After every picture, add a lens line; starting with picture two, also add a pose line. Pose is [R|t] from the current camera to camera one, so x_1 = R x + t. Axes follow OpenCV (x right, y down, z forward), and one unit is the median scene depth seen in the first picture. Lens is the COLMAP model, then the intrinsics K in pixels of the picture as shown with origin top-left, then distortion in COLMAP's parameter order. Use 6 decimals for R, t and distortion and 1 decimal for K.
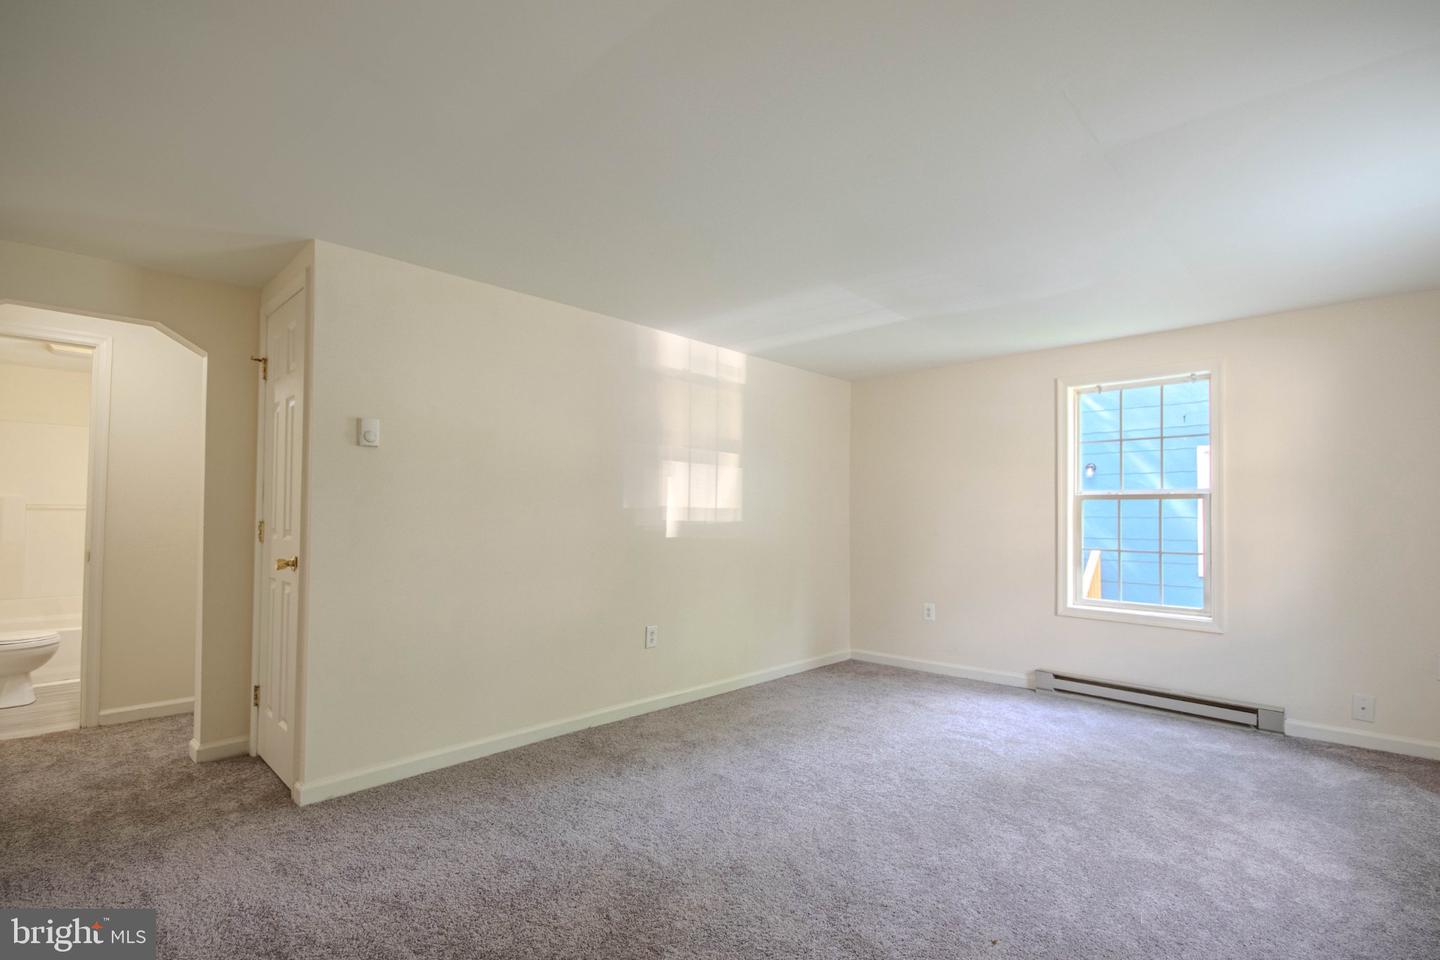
lens RADIAL K [[666.3, 0, 720.5], [0, 666.3, 499.8], [0, 0, 1]] dist [0.002754, -0.012234]
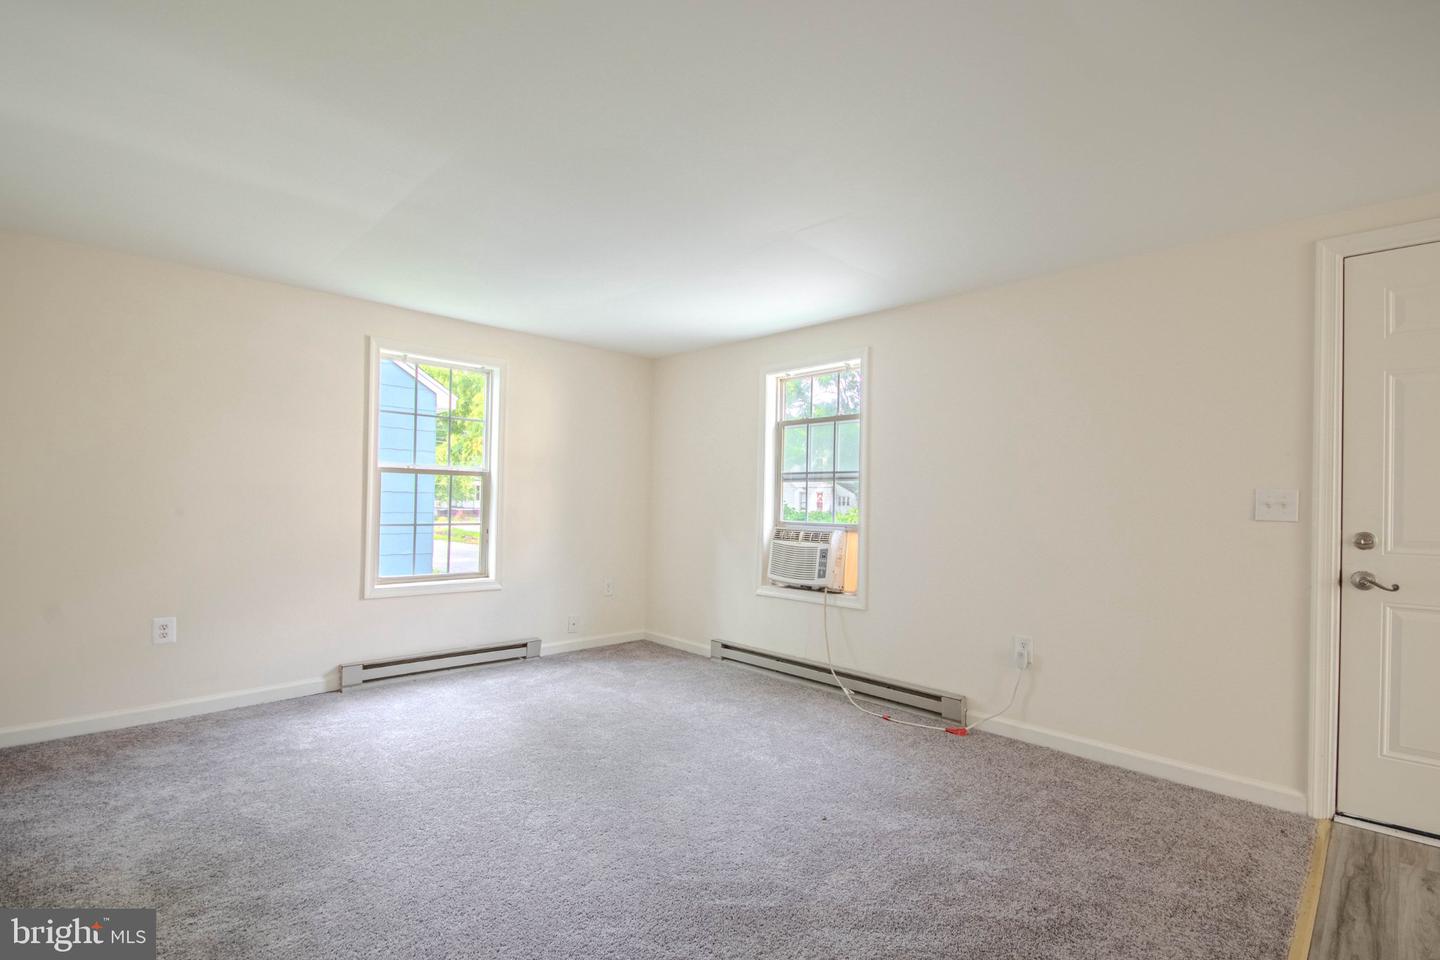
lens RADIAL K [[666.3, 0, 720.5], [0, 666.3, 499.8], [0, 0, 1]] dist [0.002754, -0.012234]
pose [[0.012389, -0.005843, 0.999906, -0.397393], [-0.042836, 0.999062, 0.006369, 0.012999], [-0.999005, -0.042911, 0.012128, 0.526473]]
